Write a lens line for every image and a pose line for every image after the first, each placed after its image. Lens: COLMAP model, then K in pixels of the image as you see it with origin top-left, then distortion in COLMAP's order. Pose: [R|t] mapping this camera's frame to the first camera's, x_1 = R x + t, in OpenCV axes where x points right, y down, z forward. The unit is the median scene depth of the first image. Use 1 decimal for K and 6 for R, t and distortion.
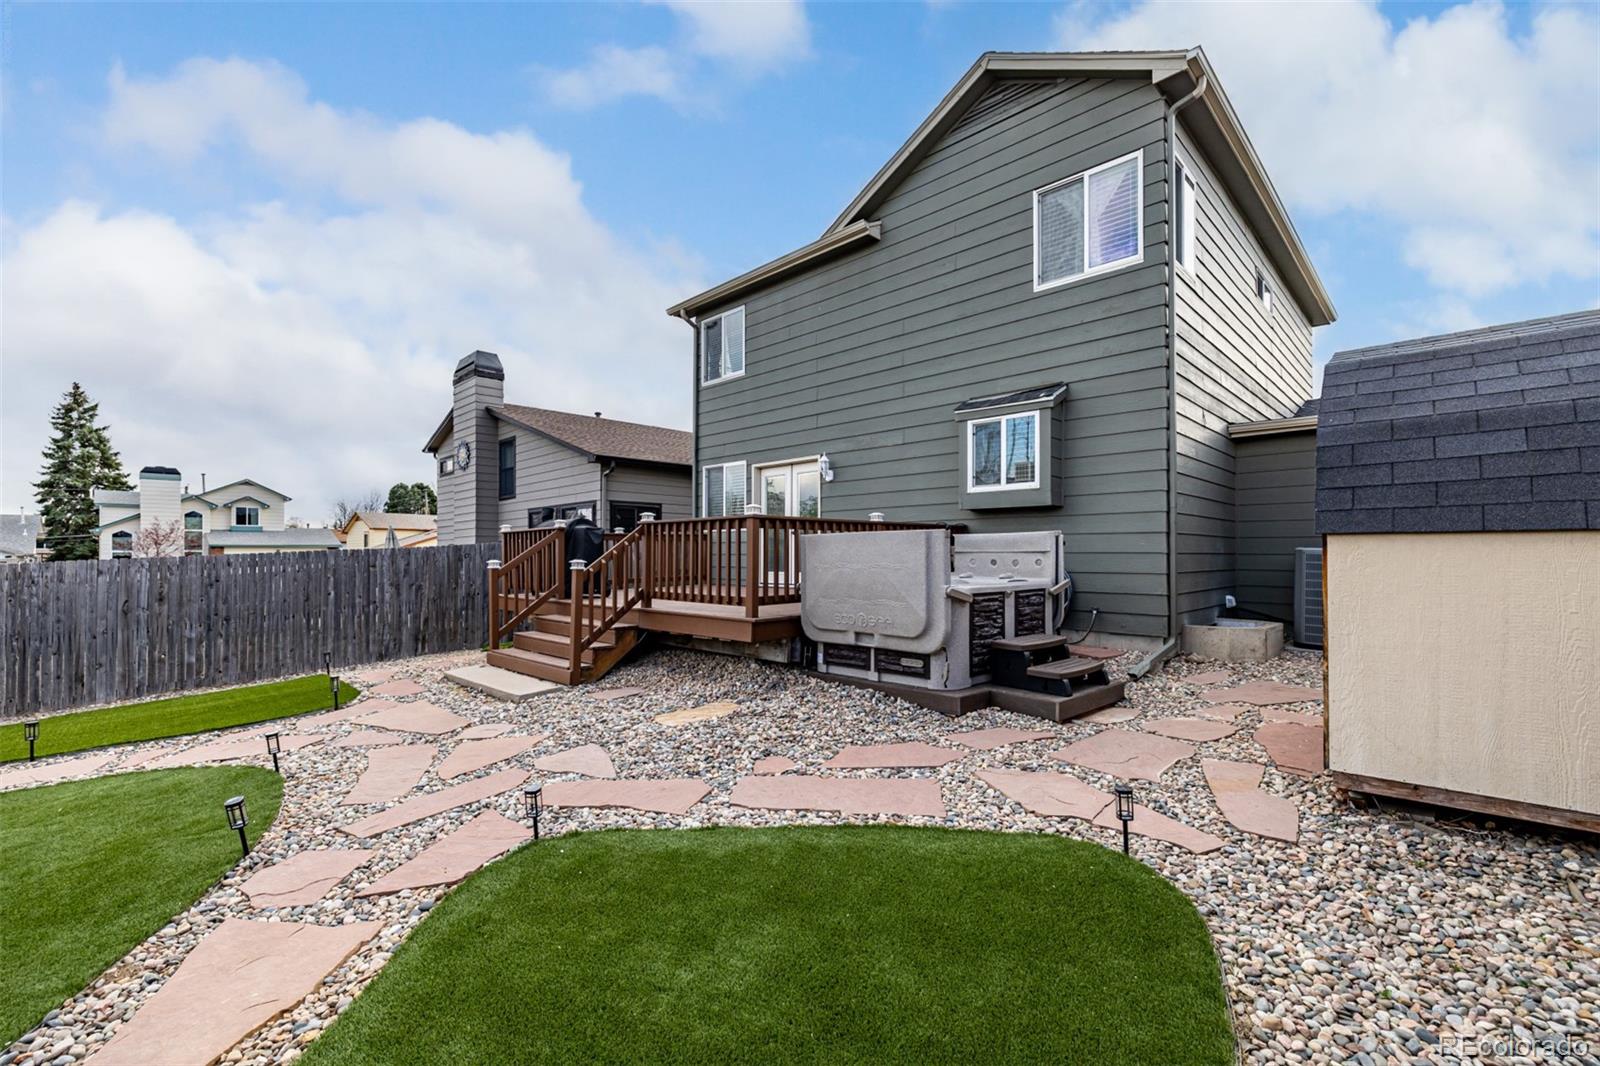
lens RADIAL K [[677.2, 0, 802.3], [0, 677.2, 562.1], [0, 0, 1]] dist [-0.001977, -0.000413]
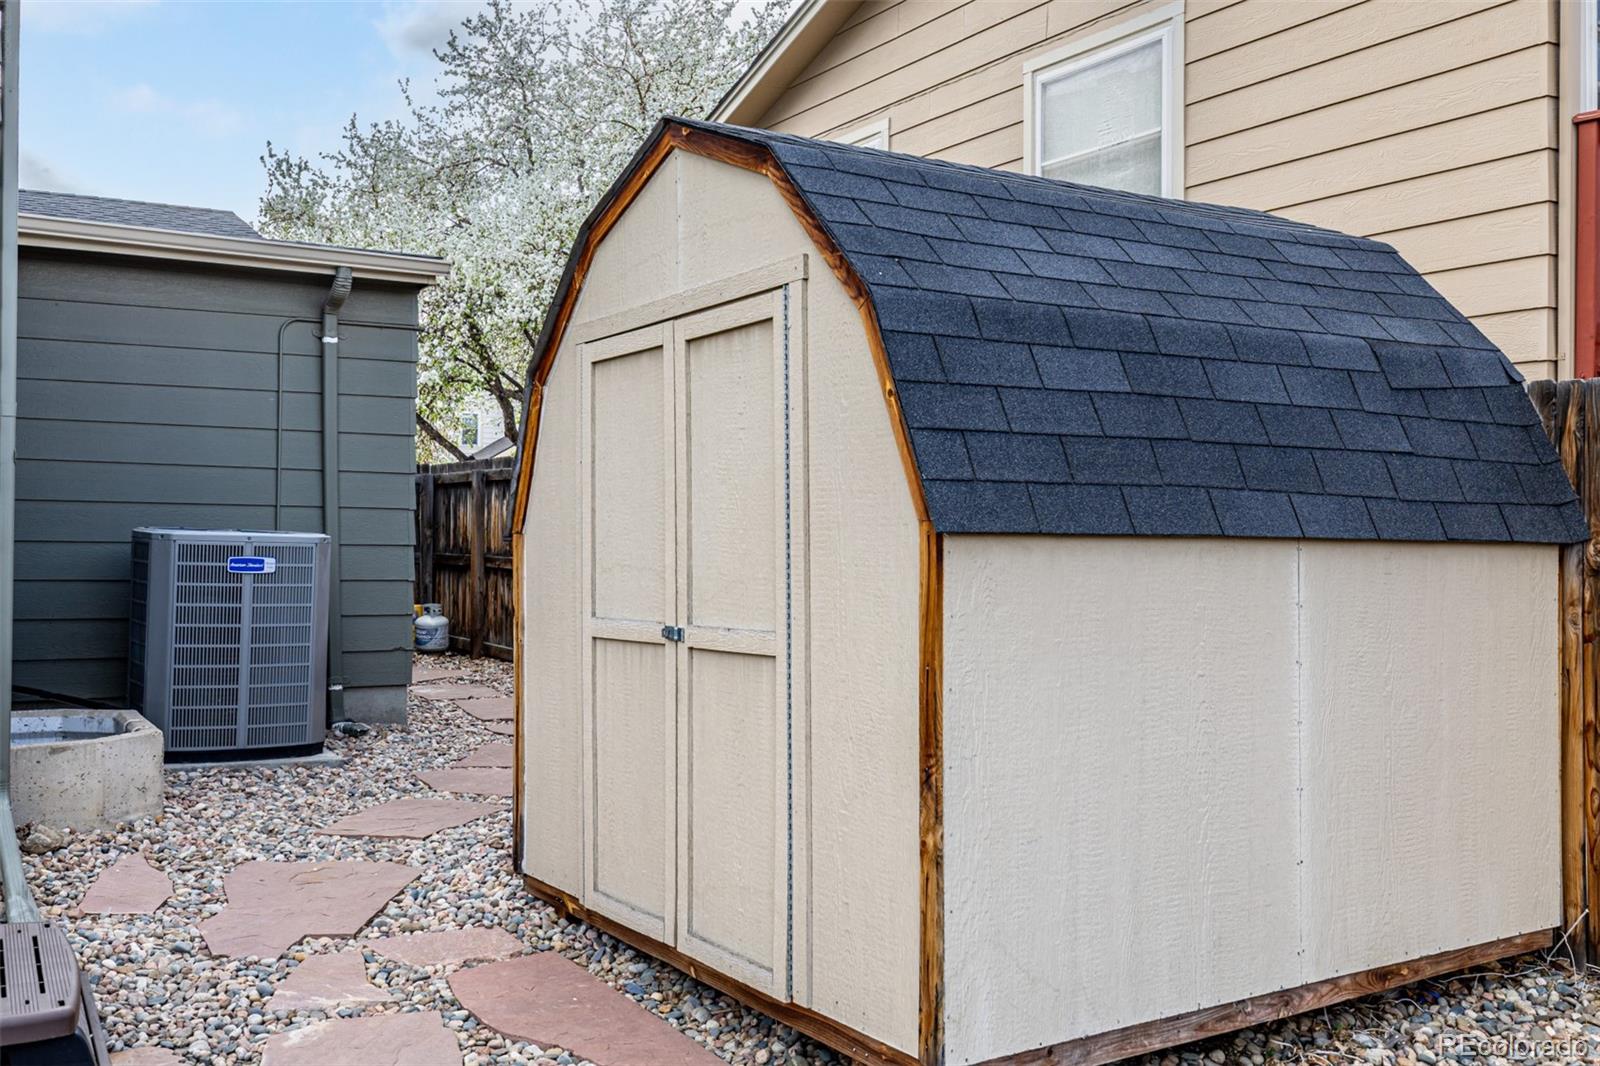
lens RADIAL K [[1494.5, 0, 800.0], [0, 1494.5, 533.0], [0, 0, 1]] dist [0.005852, 0.001330]
pose [[0.250228, 0.002590, 0.968183, -0.061623], [-0.001684, 0.999996, -0.002240, -0.013238], [-0.968185, -0.001069, 0.250232, 0.286239]]
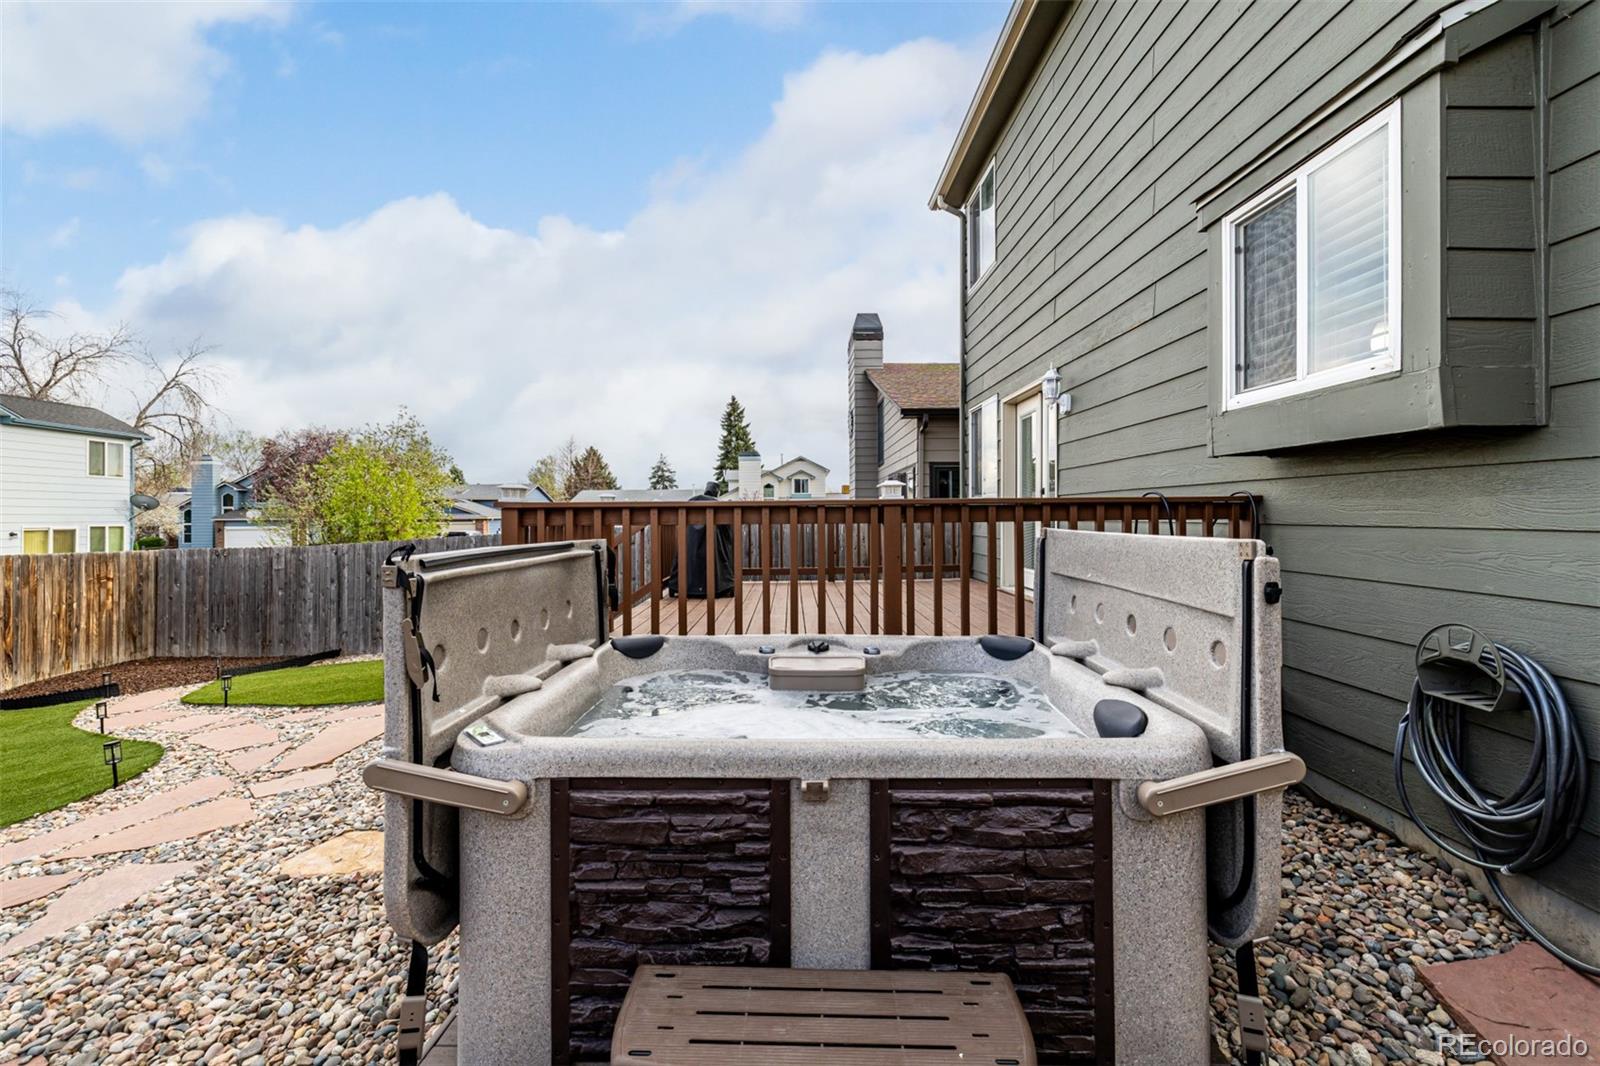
lens RADIAL K [[677.1, 0, 798.0], [0, 677.1, 517.8], [0, 0, 1]] dist [-0.000154, -0.000007]
pose [[0.699580, 0.002621, -0.714550, 0.276492], [-0.003468, 0.999994, 0.000273, -0.034244], [0.714546, 0.002286, 0.699585, 0.454944]]
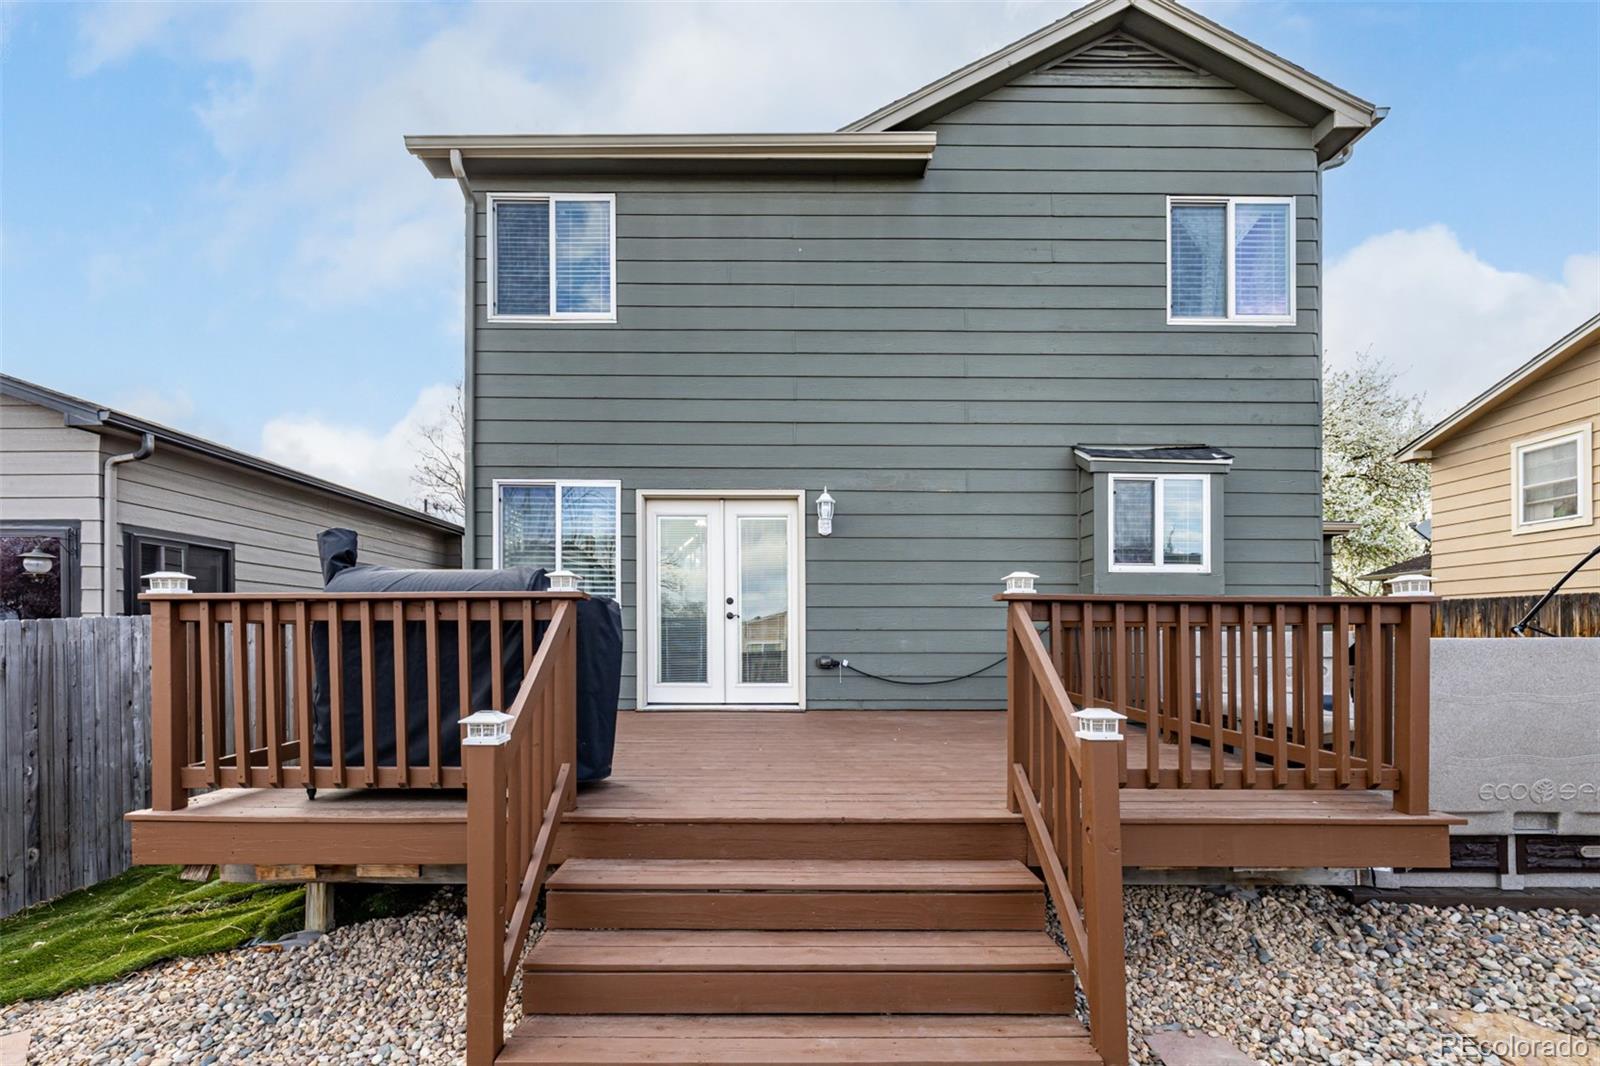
lens RADIAL K [[699.0, 0, 753.0], [0, 699.0, 642.4], [0, 0, 1]] dist [-0.000790, -0.000194]
pose [[0.717055, -0.006035, 0.696991, -0.444047], [0.002339, 0.999978, 0.006251, -0.025278], [-0.697013, -0.002852, 0.717053, 0.577436]]
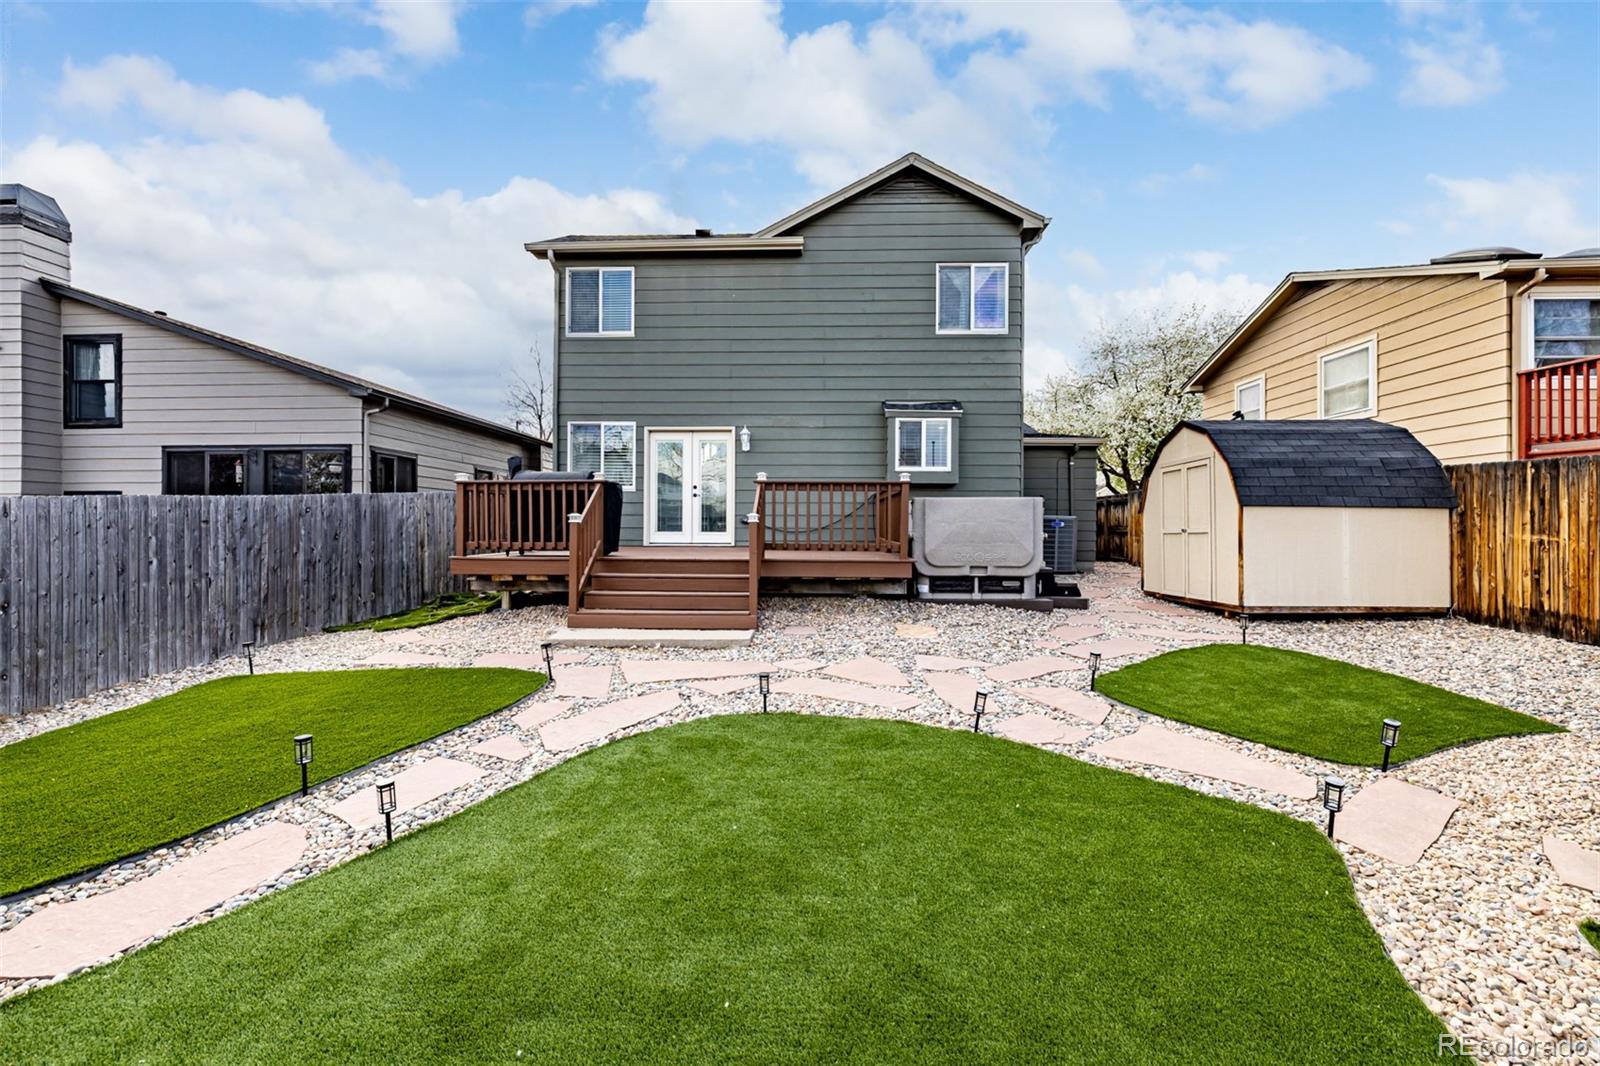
lens RADIAL K [[713.3, 0, 778.8], [0, 713.3, 528.7], [0, 0, 1]] dist [0.003180, 0.000410]
pose [[0.748115, 0.005529, 0.663546, -0.696105], [0.000277, 0.999963, -0.008645, 0.020019], [-0.663569, 0.006651, 0.748085, 0.073452]]
